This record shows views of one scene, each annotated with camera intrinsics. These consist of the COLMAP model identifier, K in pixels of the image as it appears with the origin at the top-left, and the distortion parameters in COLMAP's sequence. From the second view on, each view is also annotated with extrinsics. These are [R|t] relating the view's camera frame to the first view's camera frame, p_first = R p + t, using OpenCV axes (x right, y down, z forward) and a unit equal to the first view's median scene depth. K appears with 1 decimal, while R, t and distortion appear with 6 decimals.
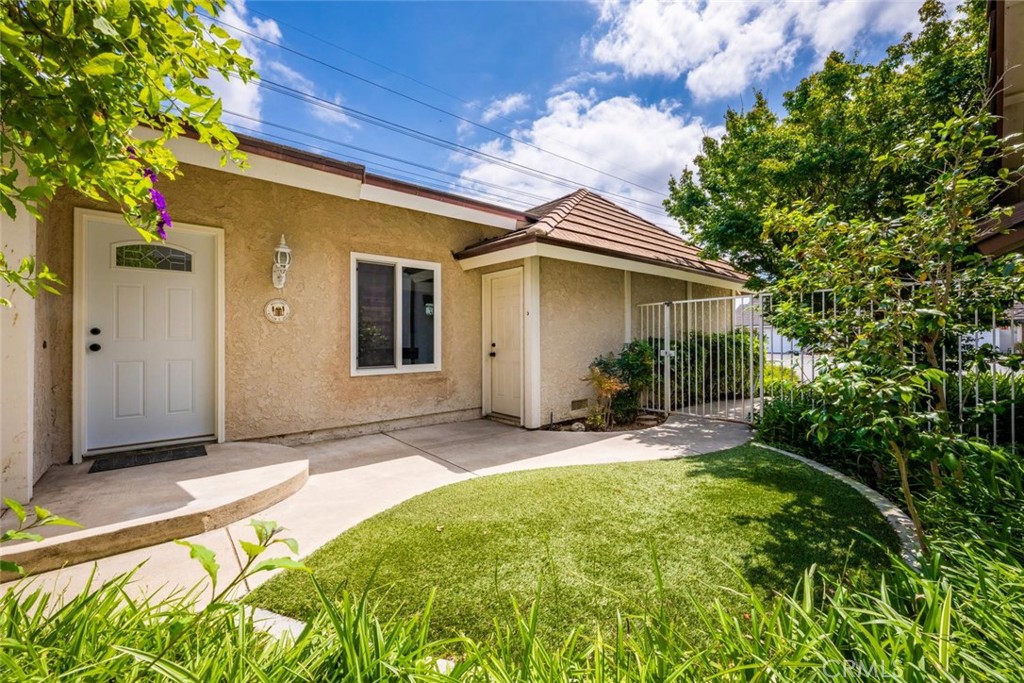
lens RADIAL K [[411.1, 0, 519.7], [0, 411.1, 337.7], [0, 0, 1]] dist [-0.001357, 0.000462]
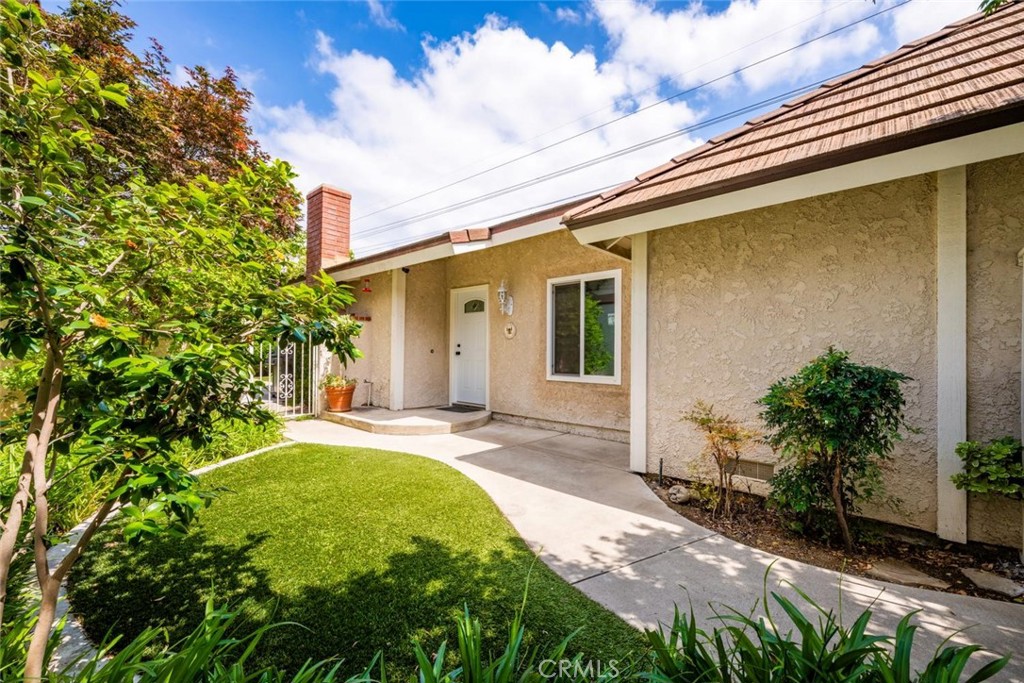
lens RADIAL K [[411.1, 0, 524.2], [0, 411.1, 353.3], [0, 0, 1]] dist [-0.001357, 0.000462]
pose [[0.137229, 0.005018, -0.990527, 0.797026], [-0.009587, 0.999947, 0.003738, 0.009448], [0.990493, 0.008983, 0.137270, 0.758670]]
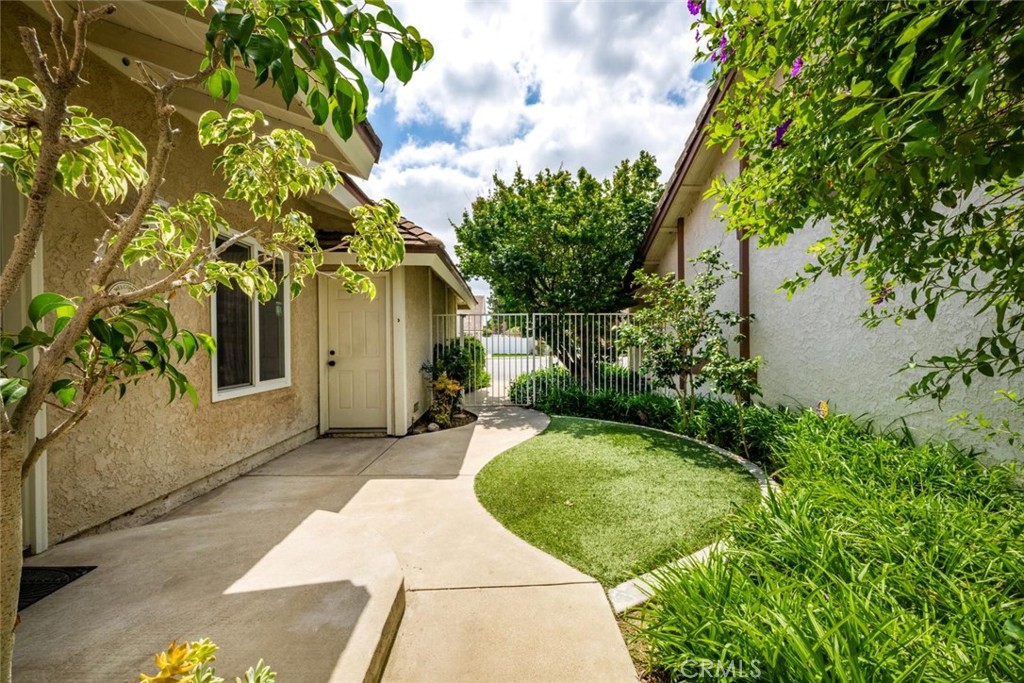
lens RADIAL K [[411.1, 0, 505.8], [0, 411.1, 344.9], [0, 0, 1]] dist [-0.001357, 0.000462]
pose [[0.638268, -0.001903, 0.769812, -0.622540], [-0.003575, 0.999979, 0.005436, -0.006524], [-0.769806, -0.006222, 0.638248, 0.188732]]
